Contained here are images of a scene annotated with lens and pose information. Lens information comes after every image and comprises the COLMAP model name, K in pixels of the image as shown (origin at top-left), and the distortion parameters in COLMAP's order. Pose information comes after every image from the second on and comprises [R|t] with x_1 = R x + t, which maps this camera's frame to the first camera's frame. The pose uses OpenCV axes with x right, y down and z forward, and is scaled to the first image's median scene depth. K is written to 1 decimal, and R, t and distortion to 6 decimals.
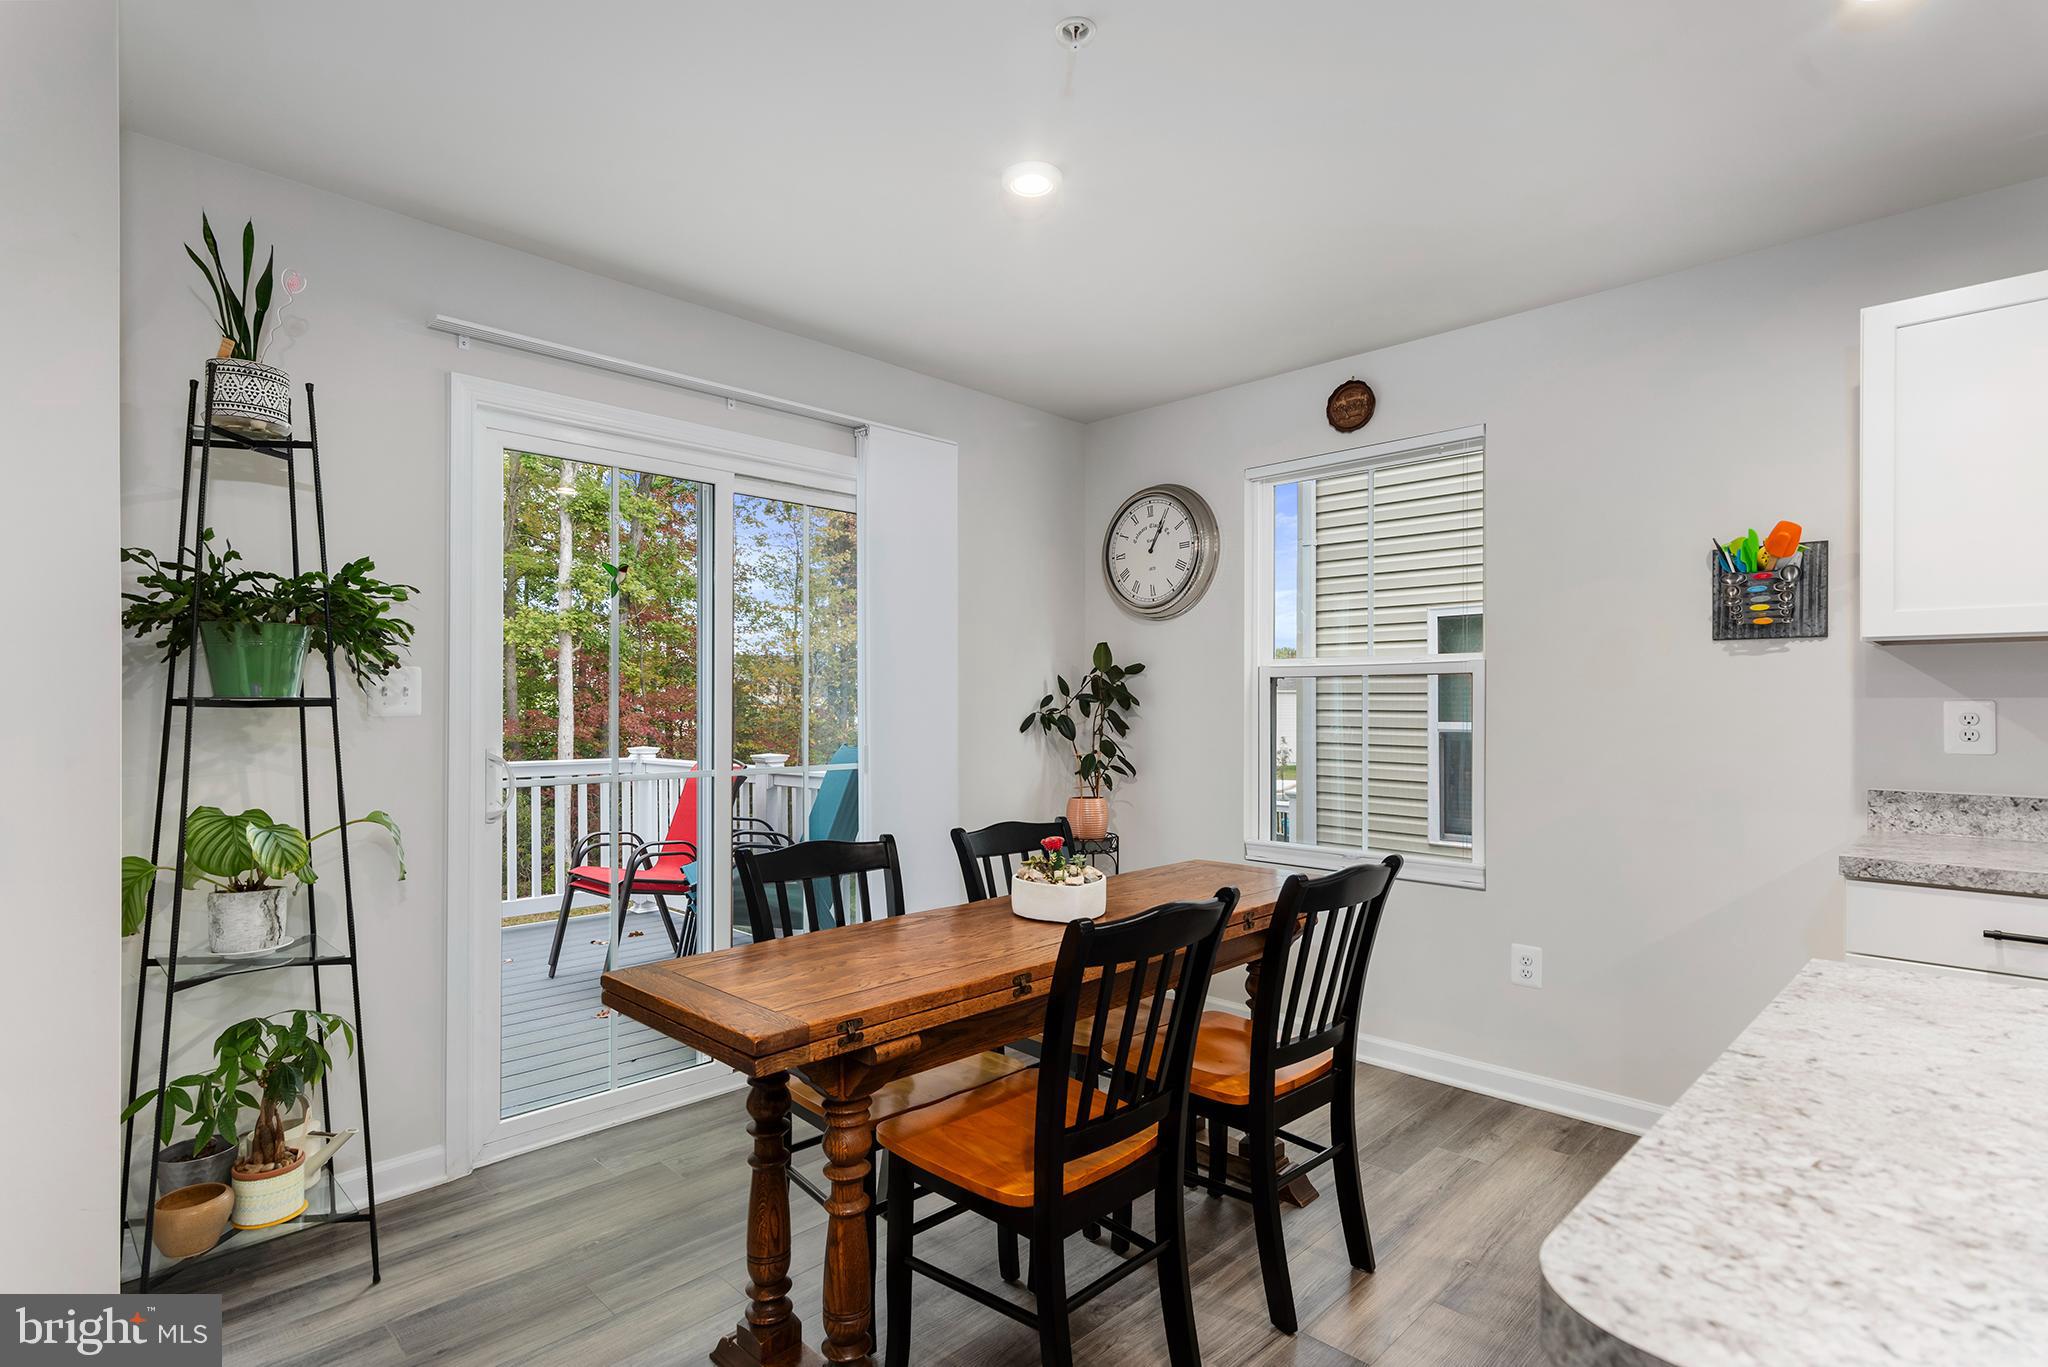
lens RADIAL K [[1004.7, 0, 1021.1], [0, 1004.7, 702.6], [0, 0, 1]] dist [0.002766, 0.000546]
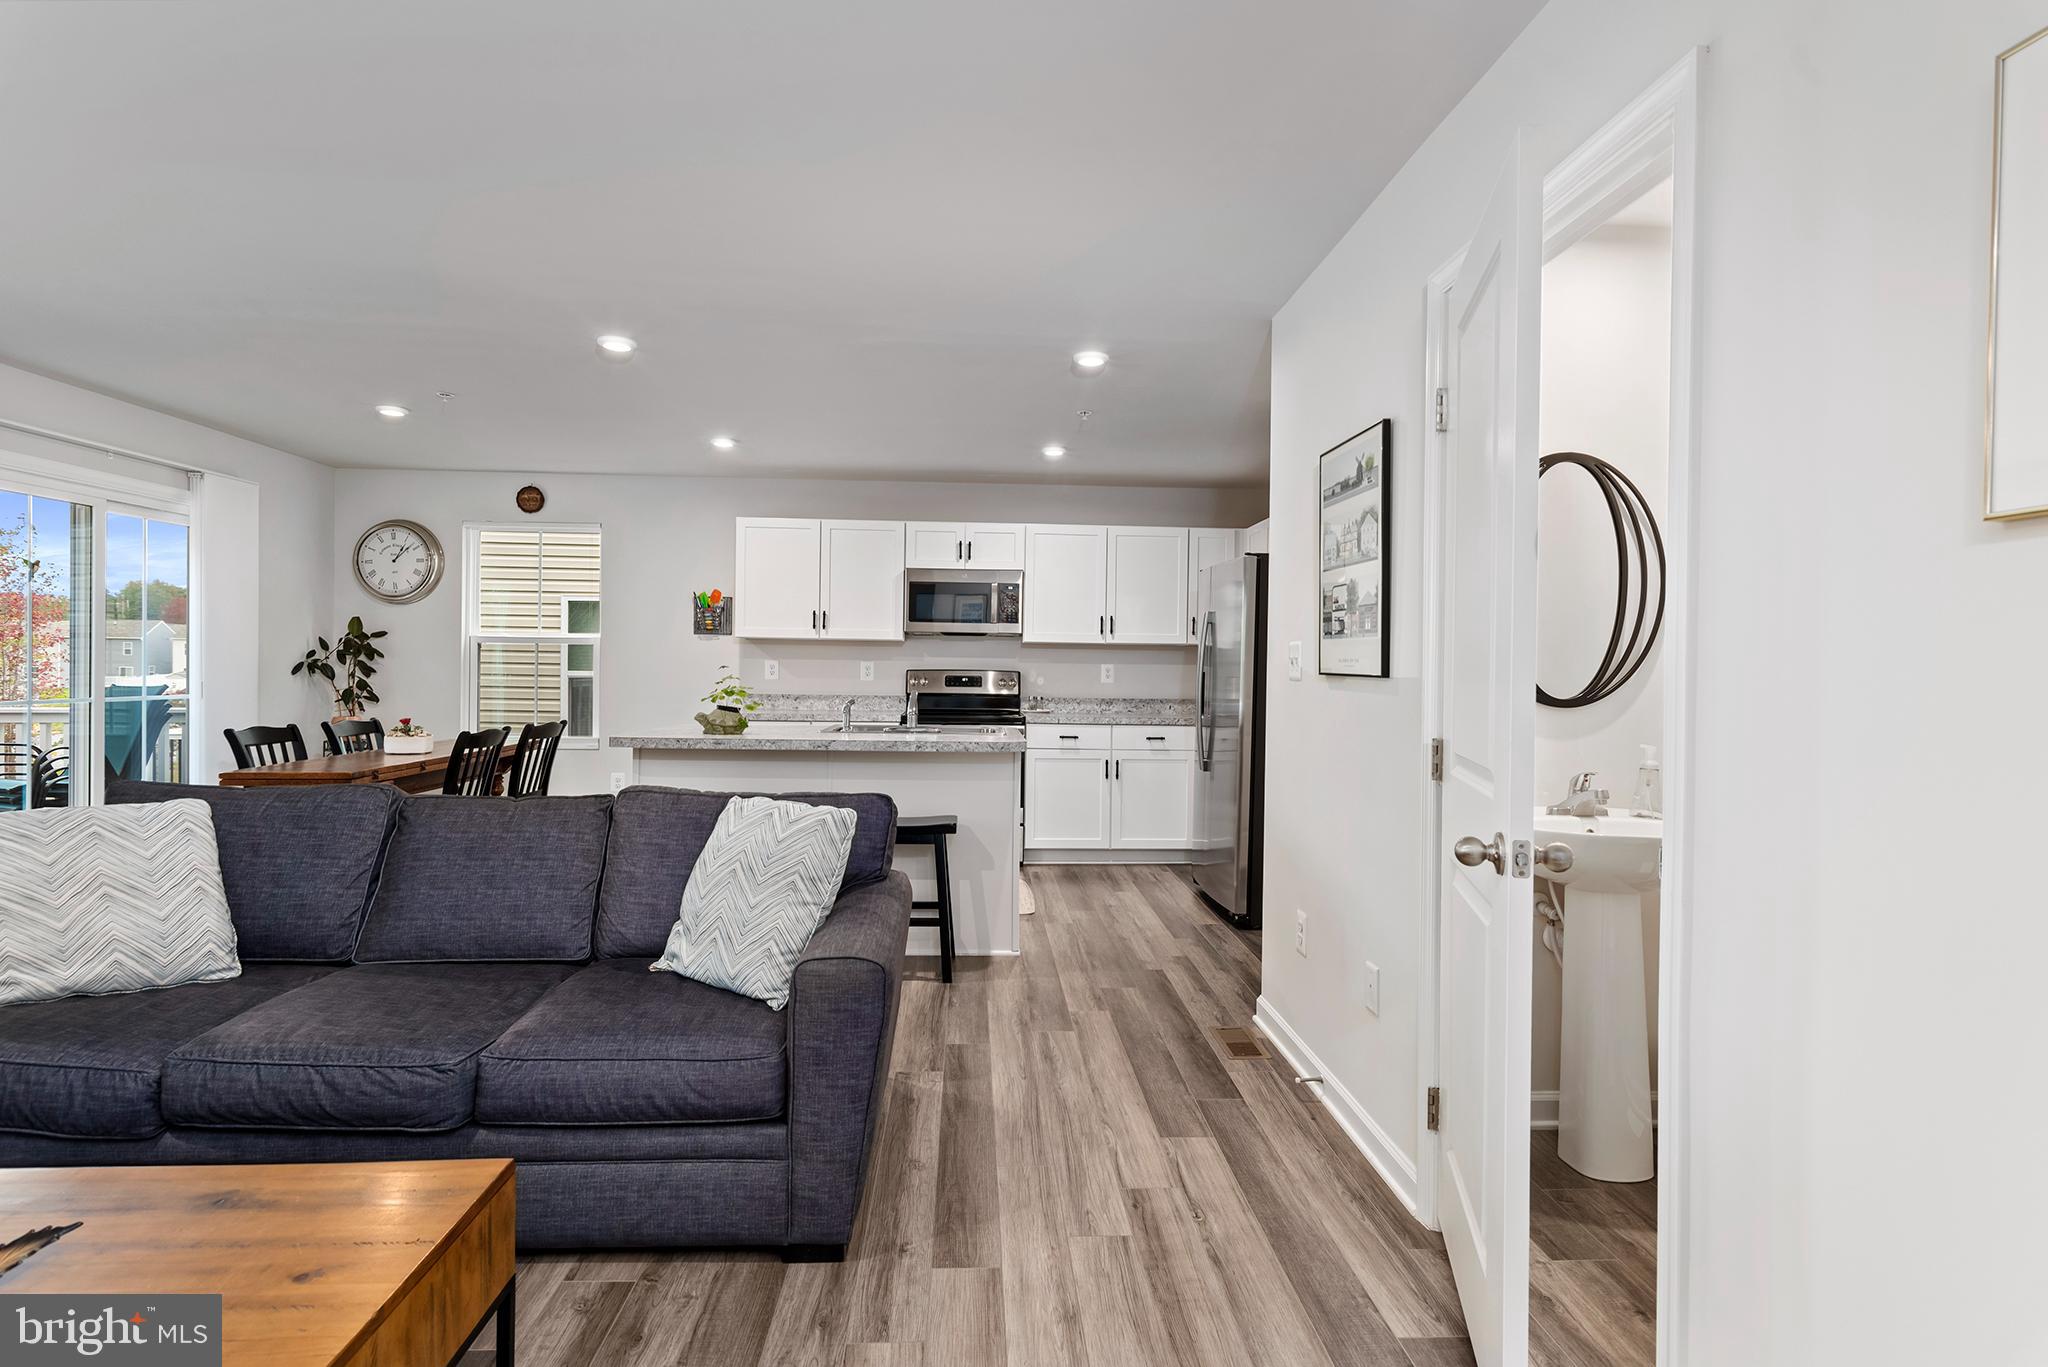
lens RADIAL K [[1008.1, 0, 1027.3], [0, 1008.1, 672.0], [0, 0, 1]] dist [0.004243, -0.000042]
pose [[0.670041, 0.002115, 0.742321, -0.480684], [-0.012802, 0.999880, 0.008707, -0.002037], [-0.742214, -0.015337, 0.669987, -1.023643]]
